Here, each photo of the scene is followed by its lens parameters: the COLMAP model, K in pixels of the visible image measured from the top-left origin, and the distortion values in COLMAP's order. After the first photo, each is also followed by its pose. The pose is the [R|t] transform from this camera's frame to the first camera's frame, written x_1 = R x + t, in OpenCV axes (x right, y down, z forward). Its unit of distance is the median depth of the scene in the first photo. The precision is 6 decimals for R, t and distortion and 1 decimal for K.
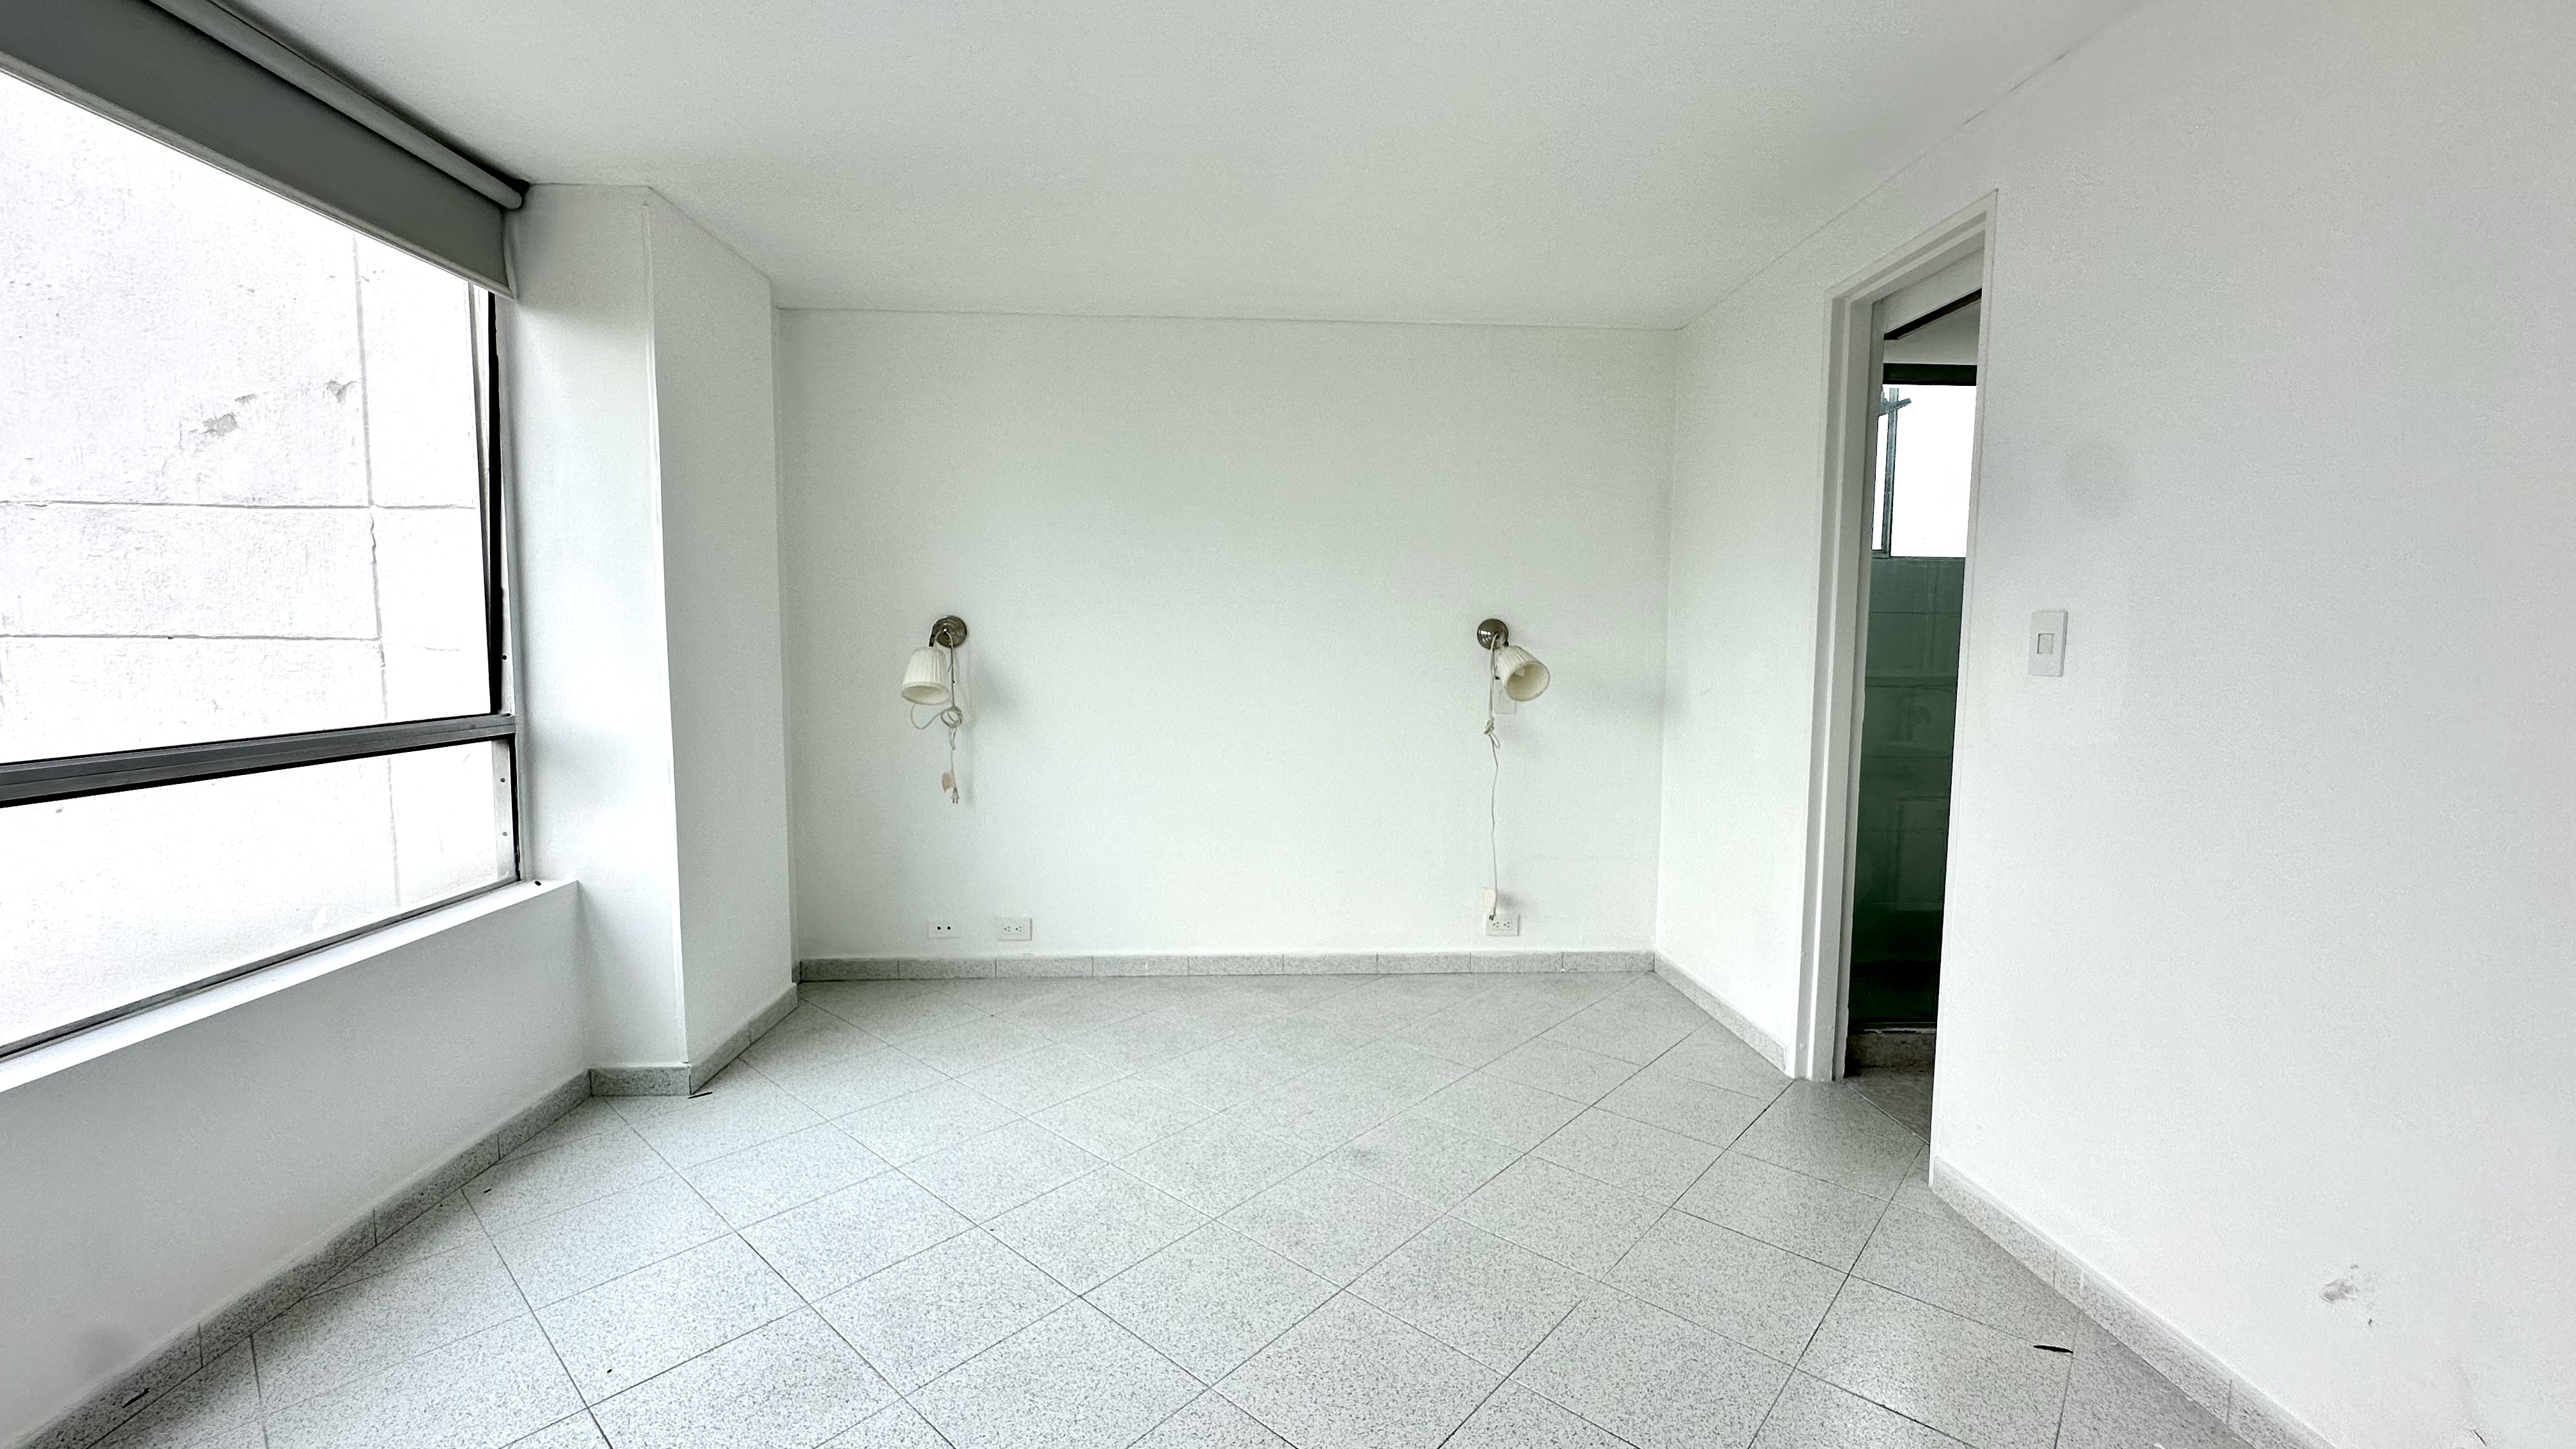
lens RADIAL K [[1026.9, 0, 1277.3], [0, 1026.9, 725.9], [0, 0, 1]] dist [-0.006501, 0.000437]
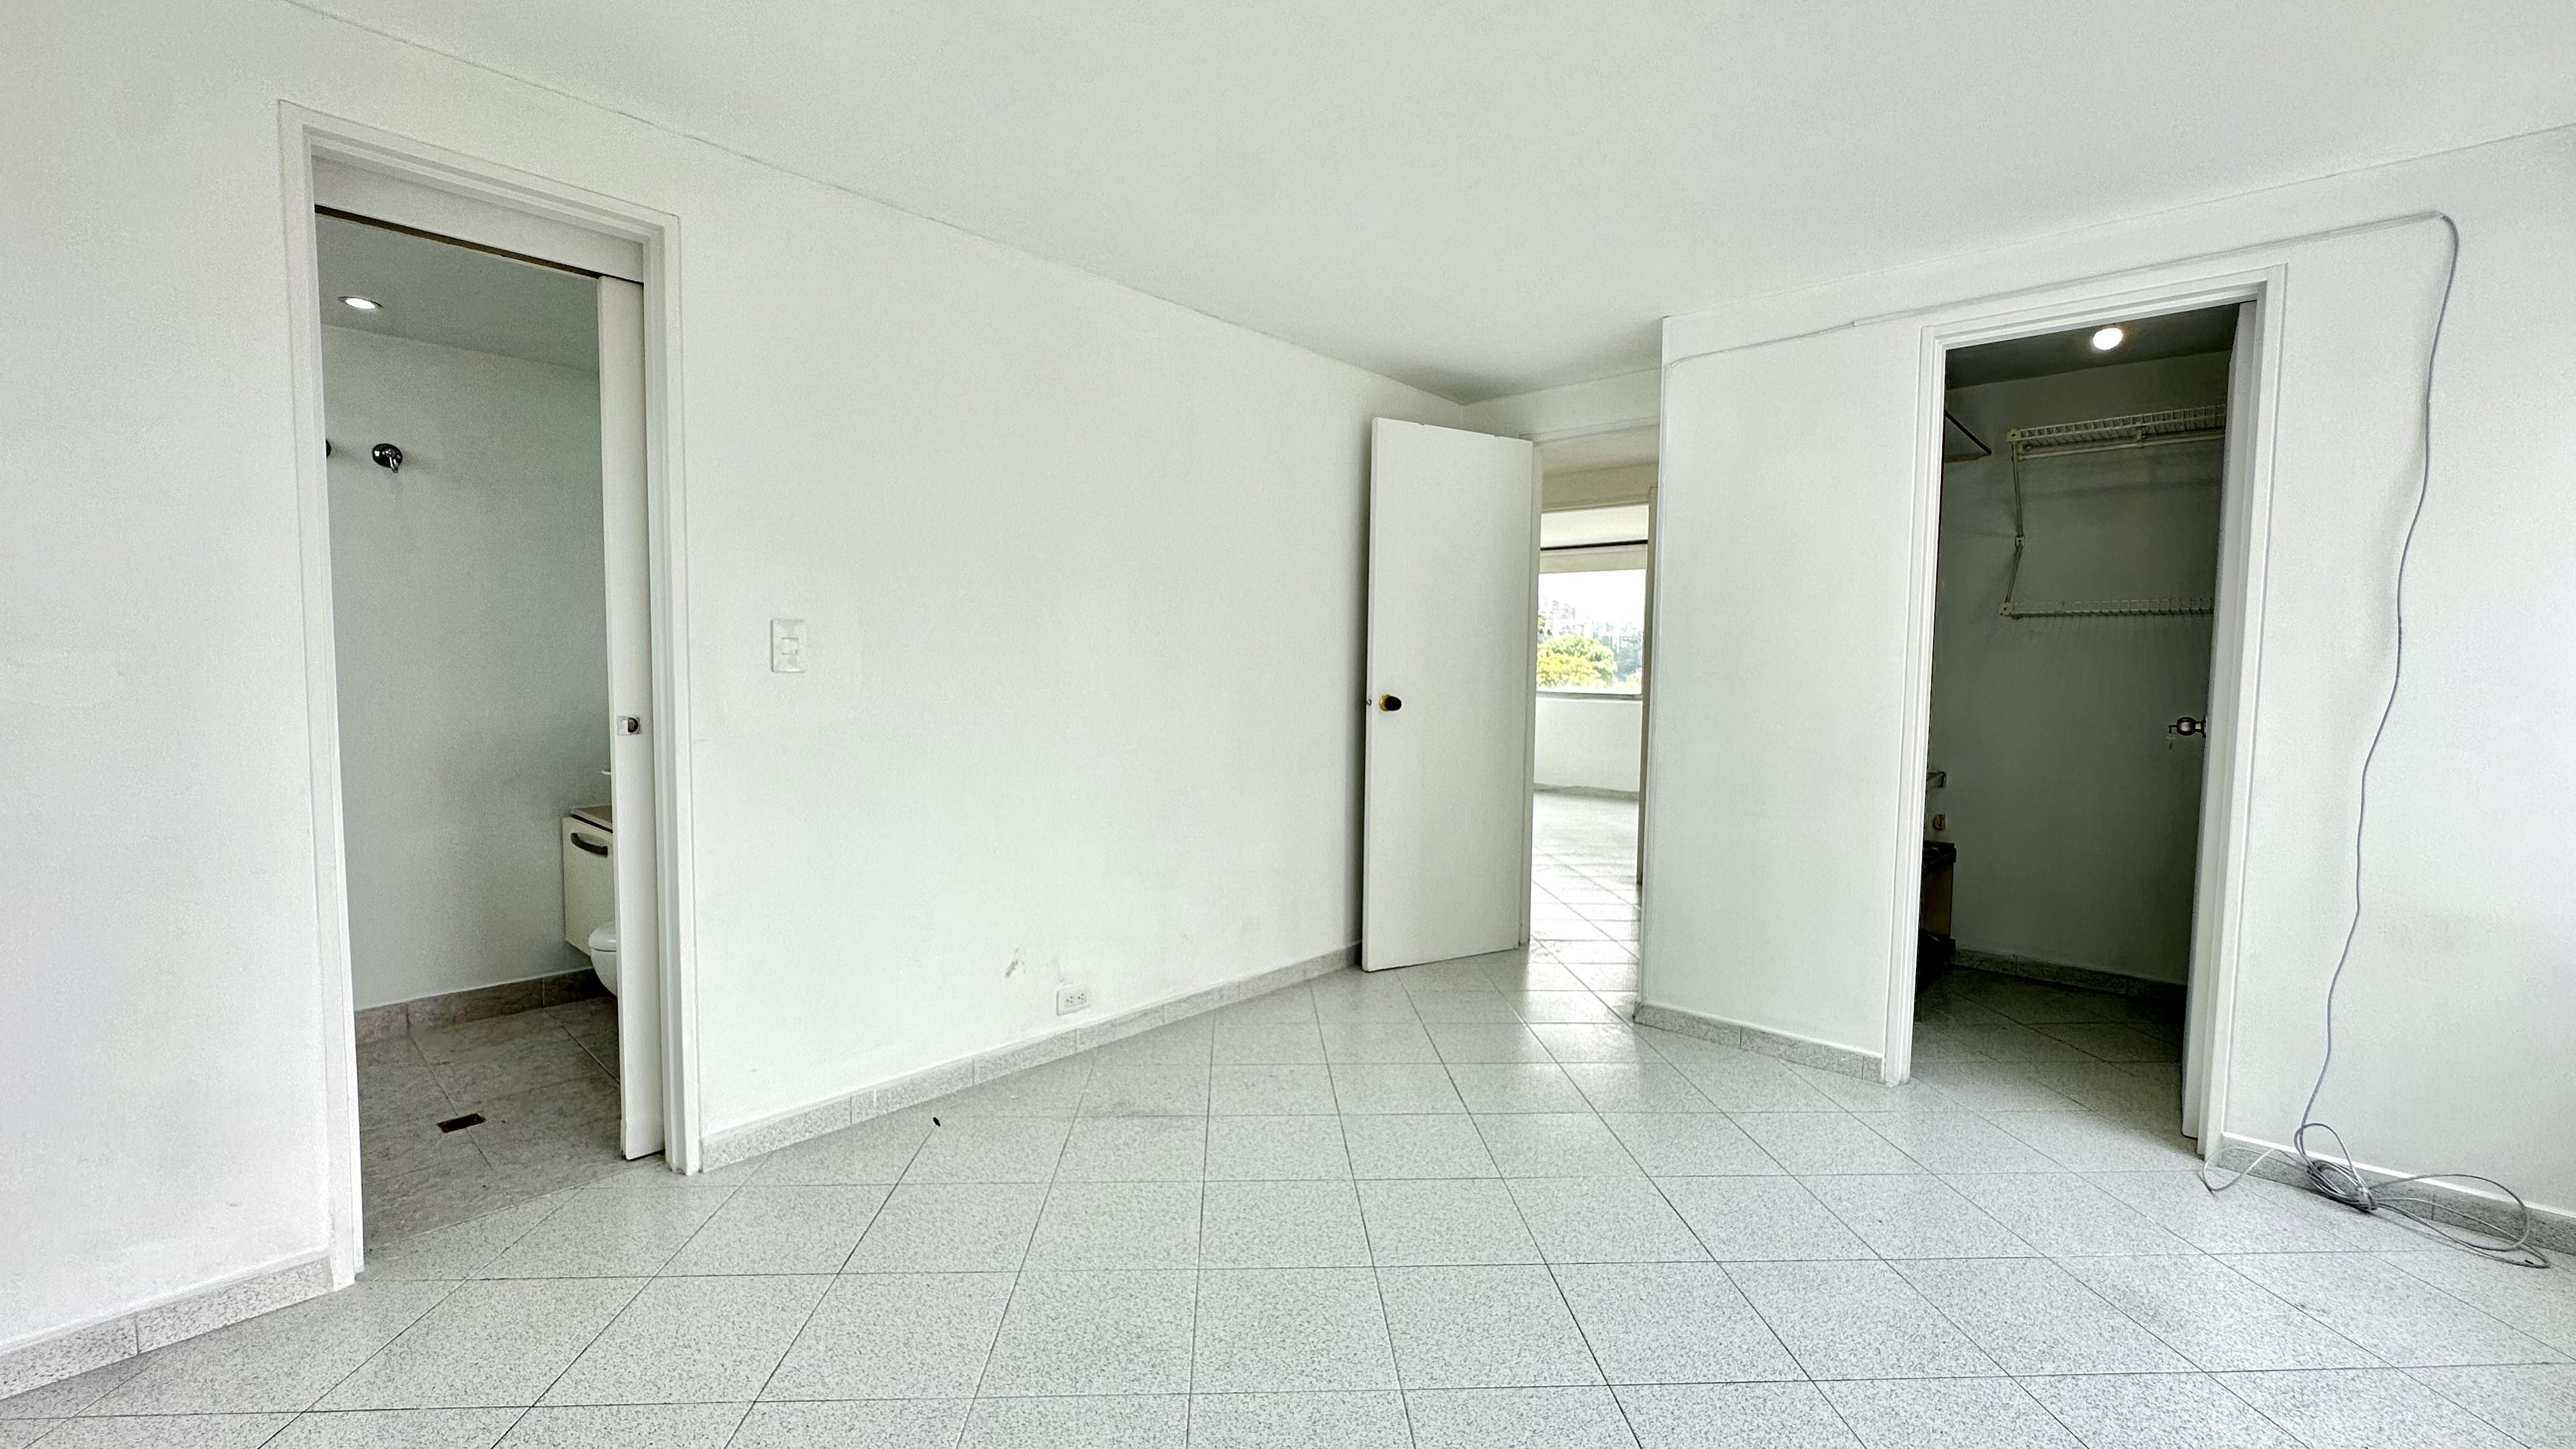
lens RADIAL K [[1026.9, 0, 1279.8], [0, 1026.9, 710.4], [0, 0, 1]] dist [-0.006501, 0.000437]
pose [[-0.700983, -0.046889, 0.711635, -0.358159], [0.044888, 0.992957, 0.109641, -0.073557], [-0.711764, 0.108801, -0.693941, 0.916056]]
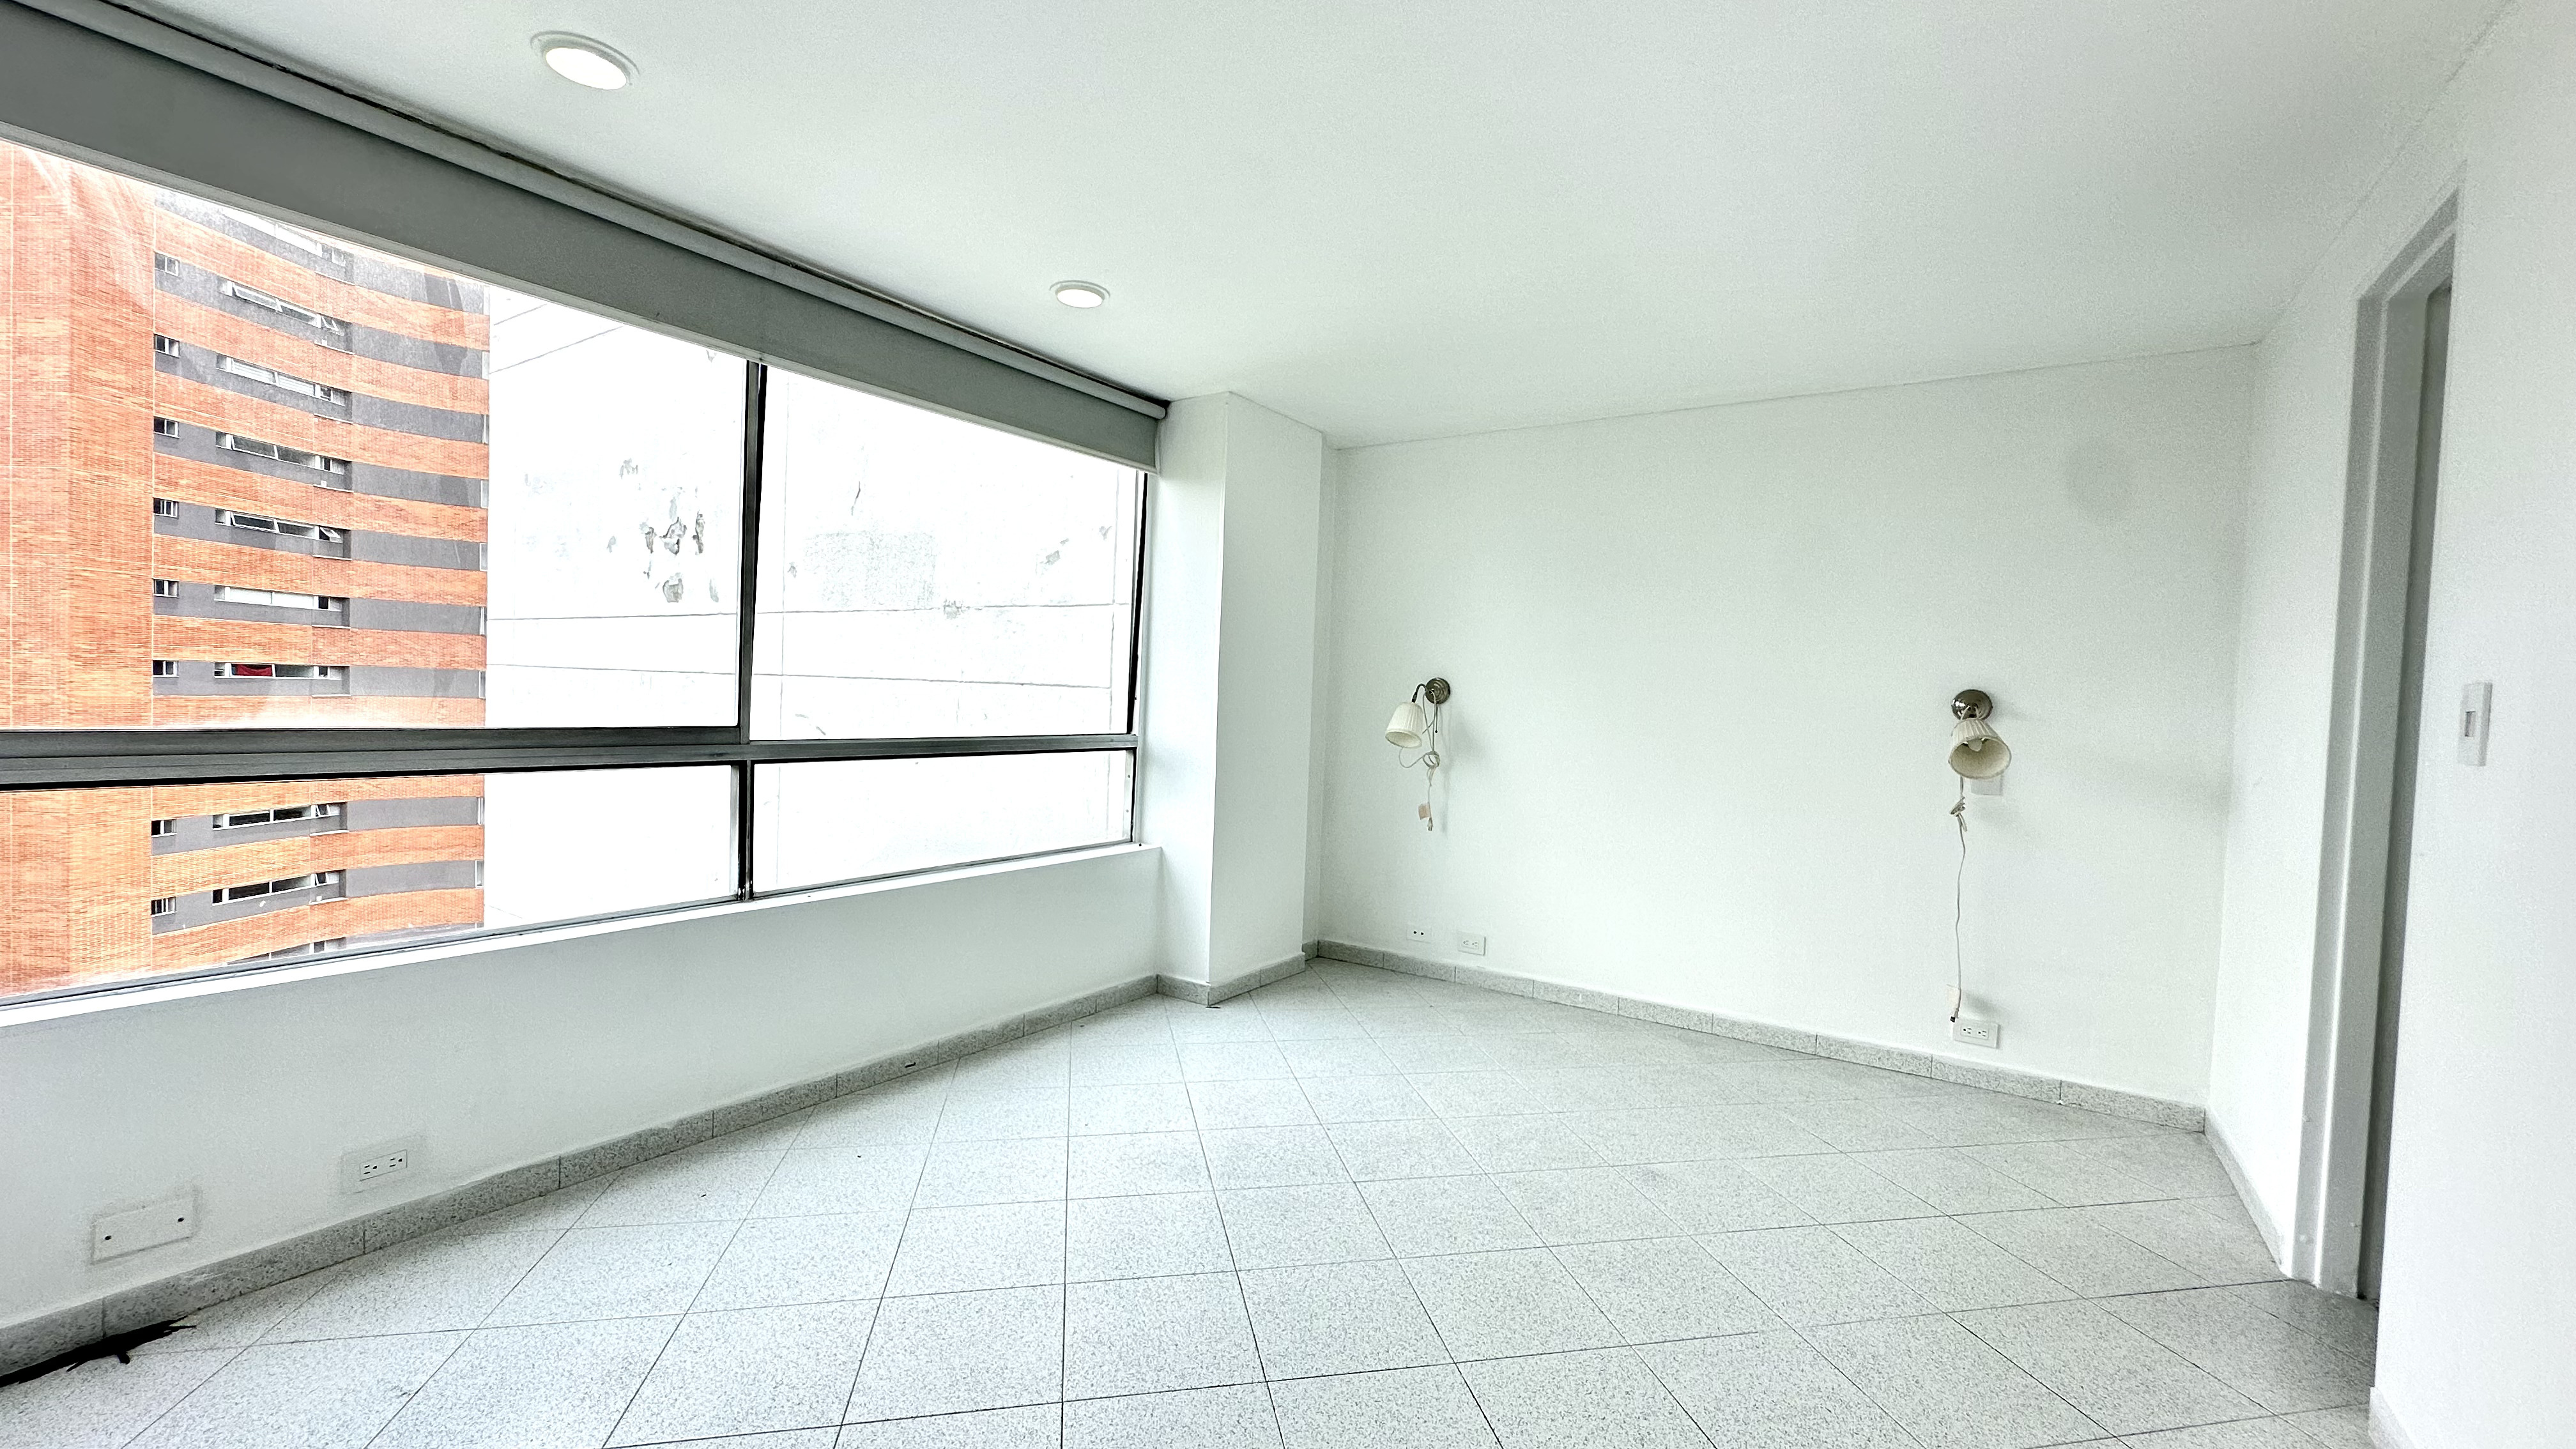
lens RADIAL K [[1026.9, 0, 1291.4], [0, 1026.9, 724.7], [0, 0, 1]] dist [-0.006501, 0.000437]
pose [[0.803243, 0.040544, -0.594271, 0.298317], [-0.081378, 0.995796, -0.042056, 0.015932], [0.590067, 0.082142, 0.803165, -0.098457]]
